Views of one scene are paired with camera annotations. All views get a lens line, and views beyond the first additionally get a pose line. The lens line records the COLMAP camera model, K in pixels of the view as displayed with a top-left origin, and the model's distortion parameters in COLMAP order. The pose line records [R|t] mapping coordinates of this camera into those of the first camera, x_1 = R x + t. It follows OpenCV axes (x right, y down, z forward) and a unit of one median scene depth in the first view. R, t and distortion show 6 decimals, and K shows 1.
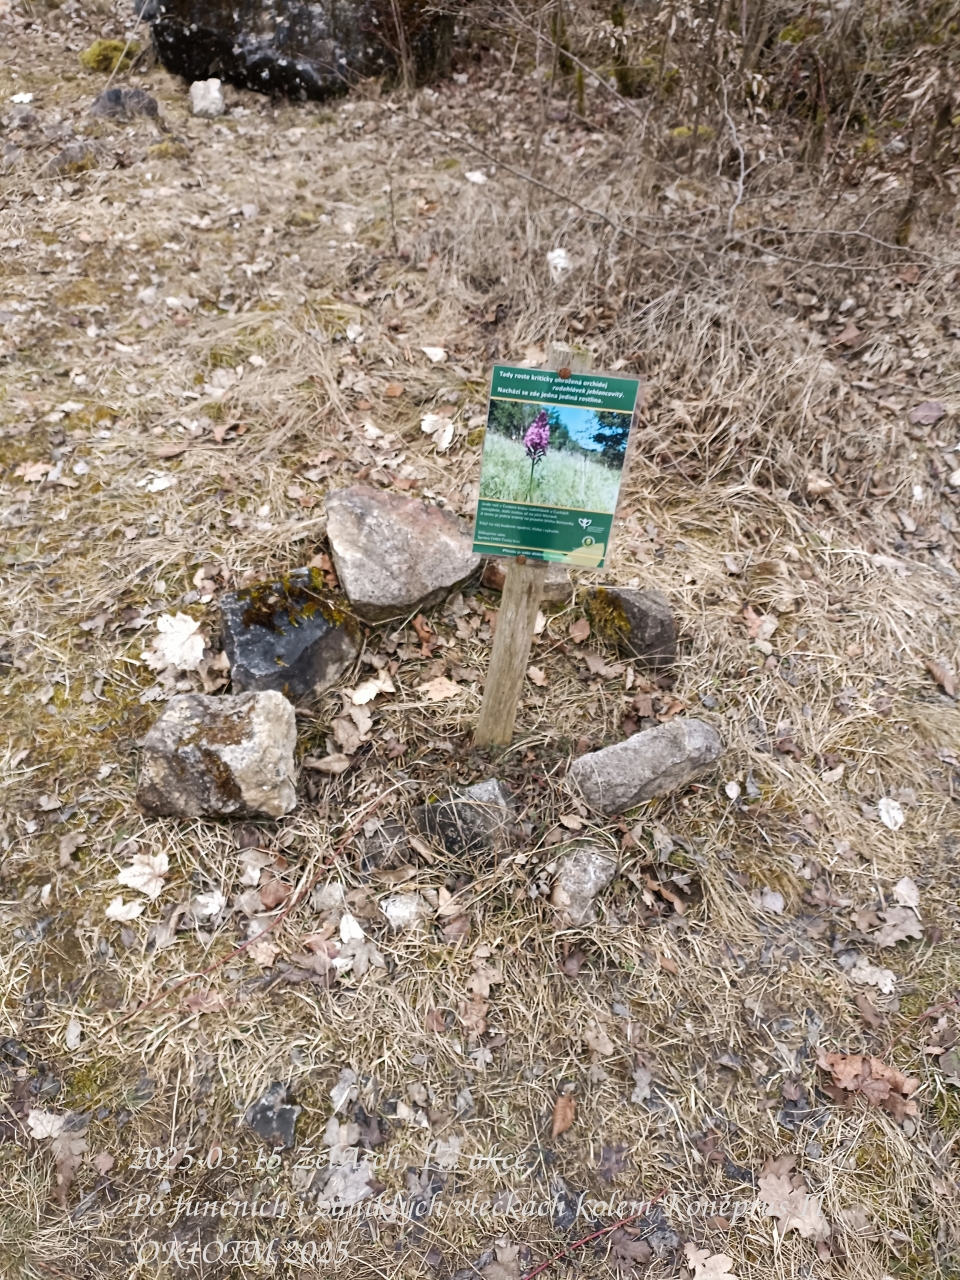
lens RADIAL K [[922.0, 0, 476.8], [0, 922.0, 641.7], [0, 0, 1]] dist [0.011123, 0.005907]
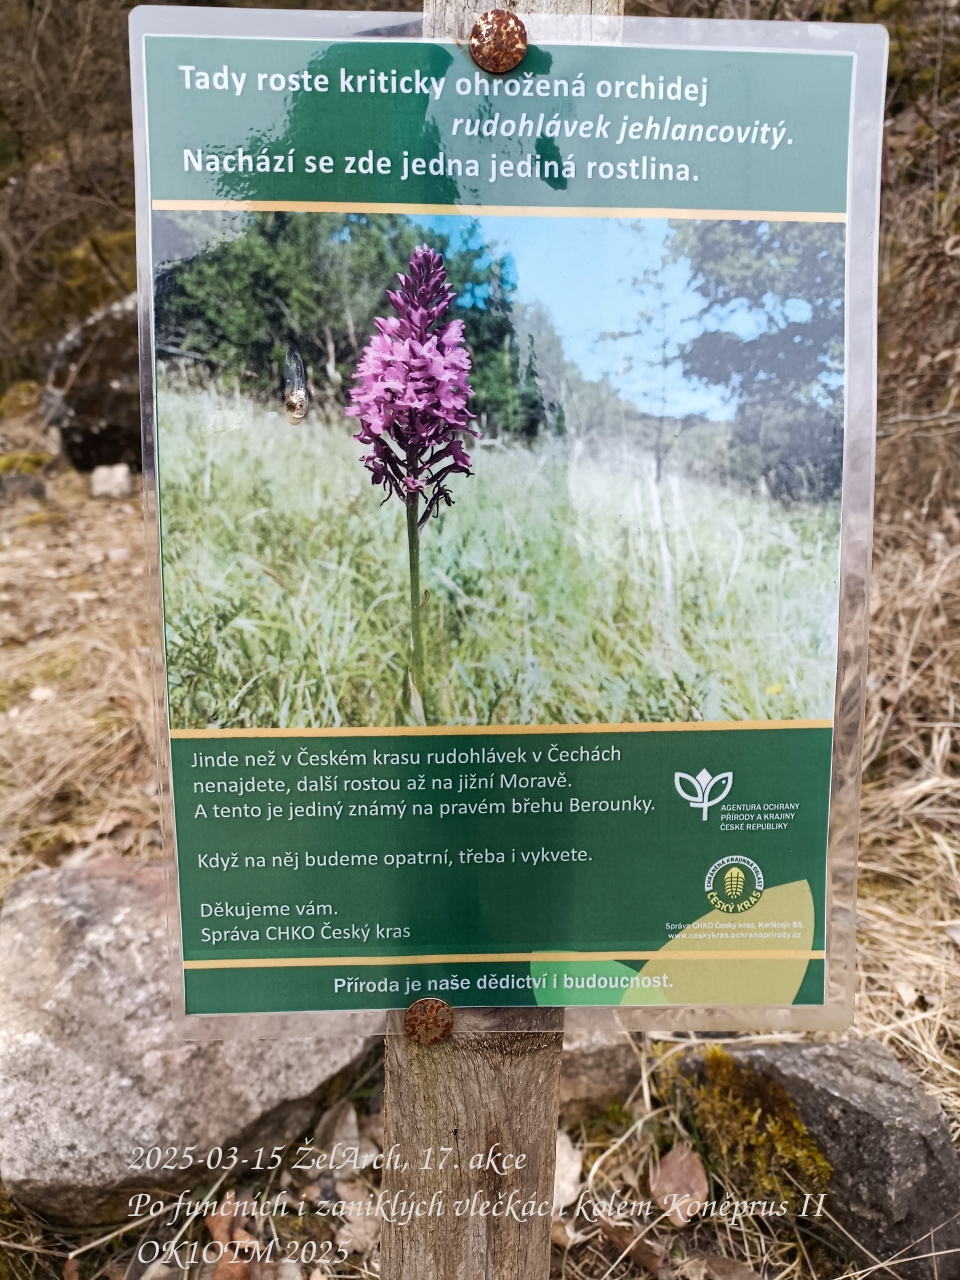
lens RADIAL K [[922.0, 0, 473.3], [0, 922.0, 639.0], [0, 0, 1]] dist [0.011123, 0.005907]
pose [[0.993665, -0.110228, 0.021909, 0.047389], [0.108833, 0.895183, -0.432207, -0.055453], [0.028028, 0.431853, 0.901508, 0.582464]]
